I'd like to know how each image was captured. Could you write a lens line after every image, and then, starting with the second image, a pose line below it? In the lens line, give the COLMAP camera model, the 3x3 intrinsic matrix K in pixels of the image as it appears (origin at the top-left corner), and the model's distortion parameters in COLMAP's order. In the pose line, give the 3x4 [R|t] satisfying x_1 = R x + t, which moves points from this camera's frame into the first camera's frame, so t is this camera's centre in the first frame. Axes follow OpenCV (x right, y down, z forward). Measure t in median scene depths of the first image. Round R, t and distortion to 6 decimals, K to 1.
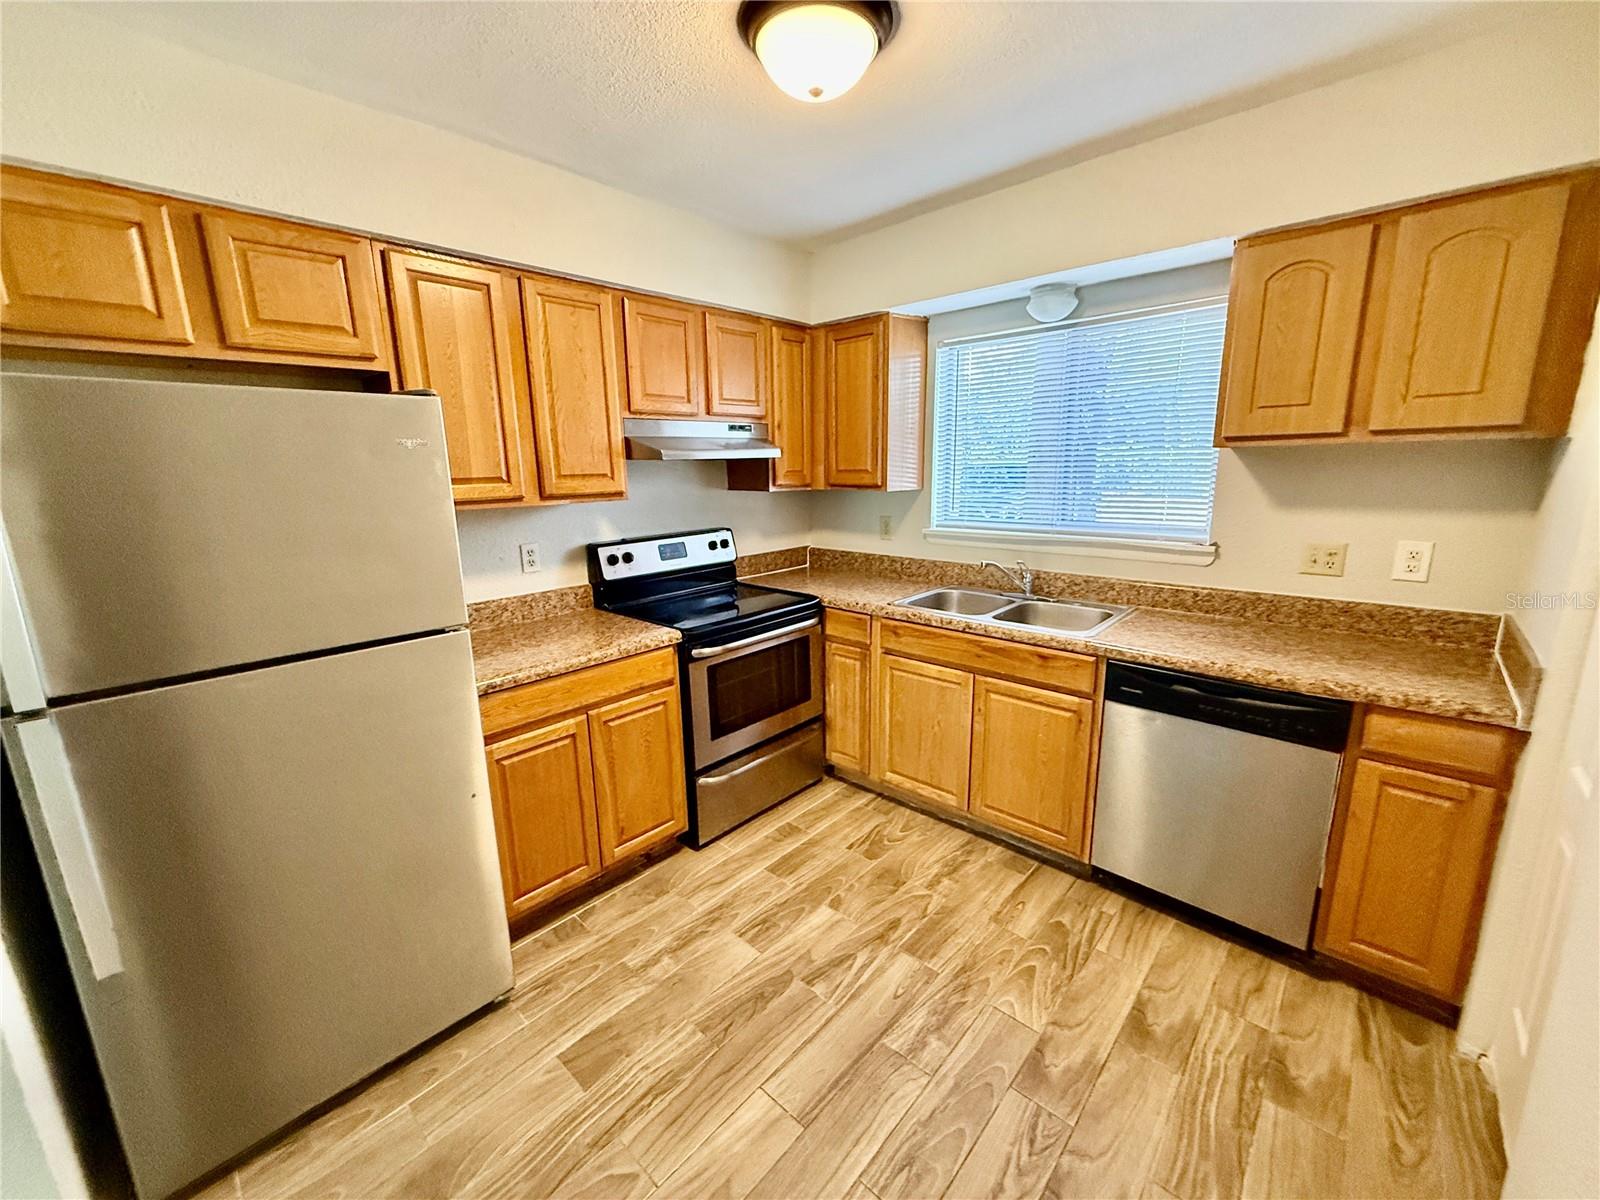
lens RADIAL K [[640.0, 0, 797.4], [0, 640.0, 599.8], [0, 0, 1]] dist [0.001825, -0.000068]
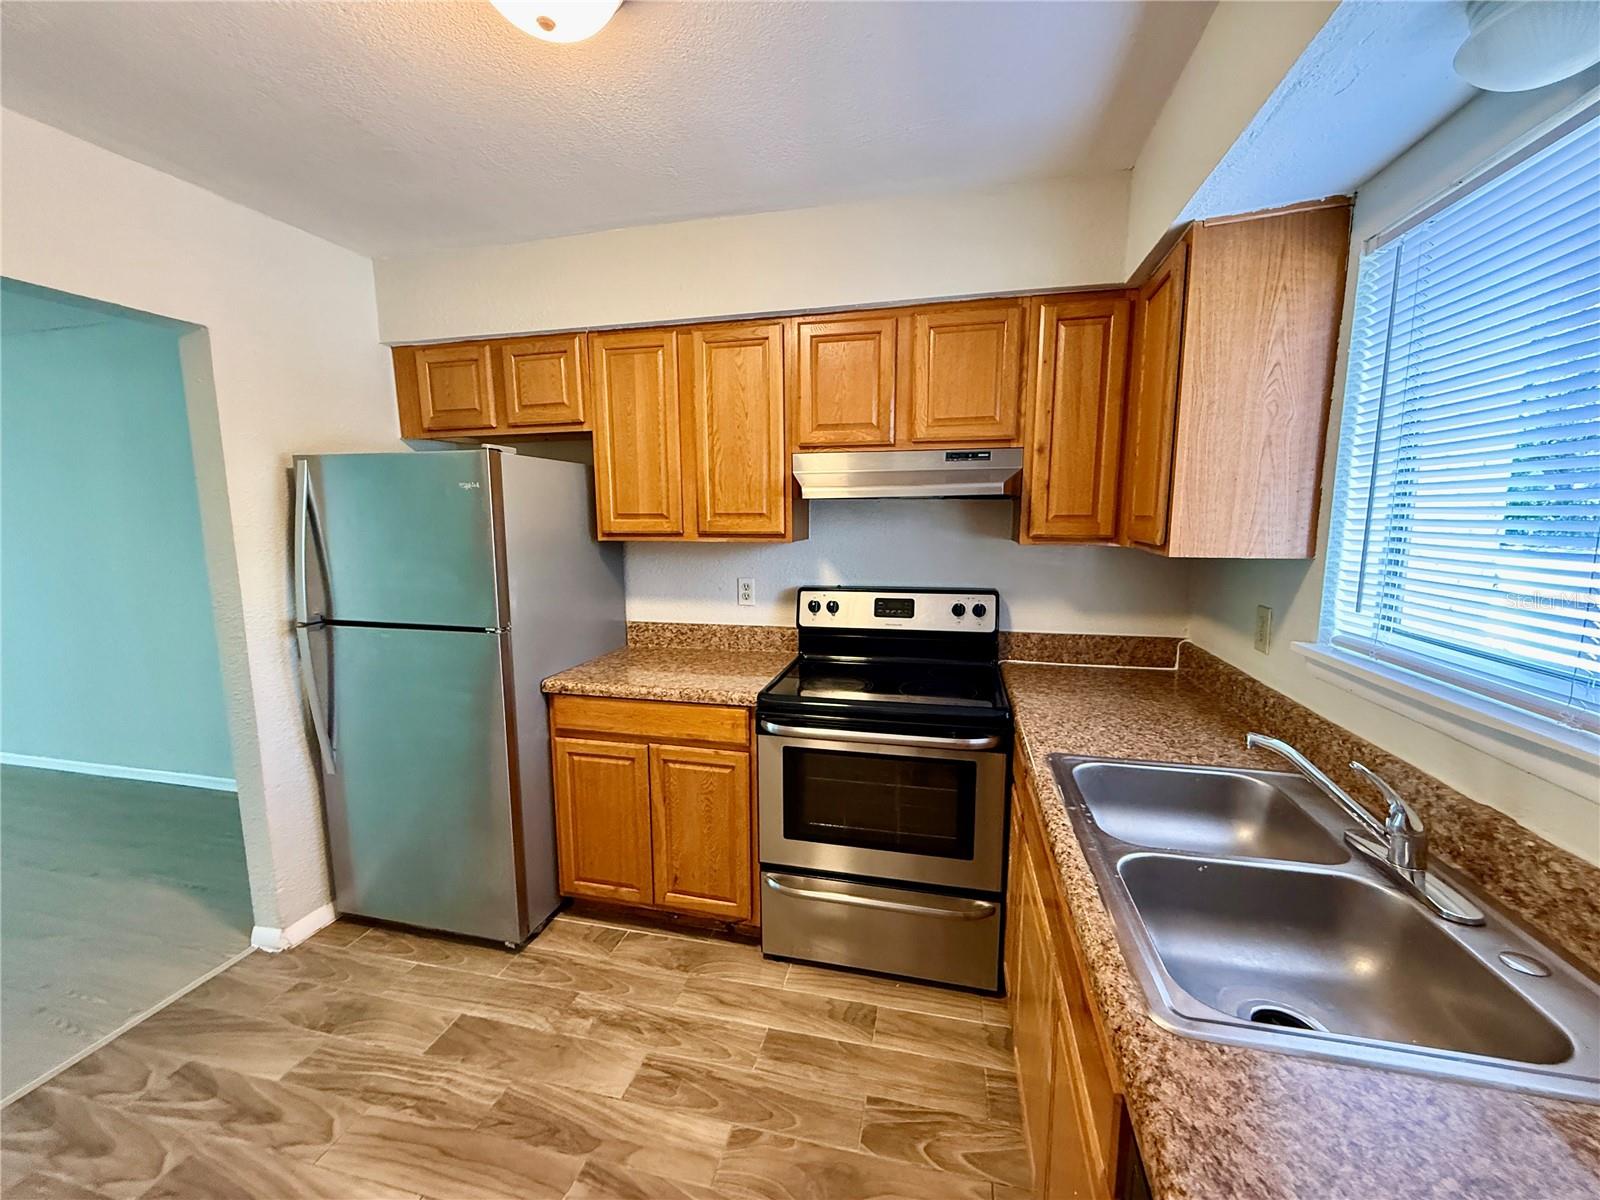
lens RADIAL K [[640.0, 0, 798.0], [0, 640.0, 599.4], [0, 0, 1]] dist [0.001825, -0.000068]
pose [[0.488801, 0.135244, -0.861848, 0.591083], [-0.188475, 0.980951, 0.047040, -0.132387], [0.851793, 0.139443, 0.504980, 0.611945]]
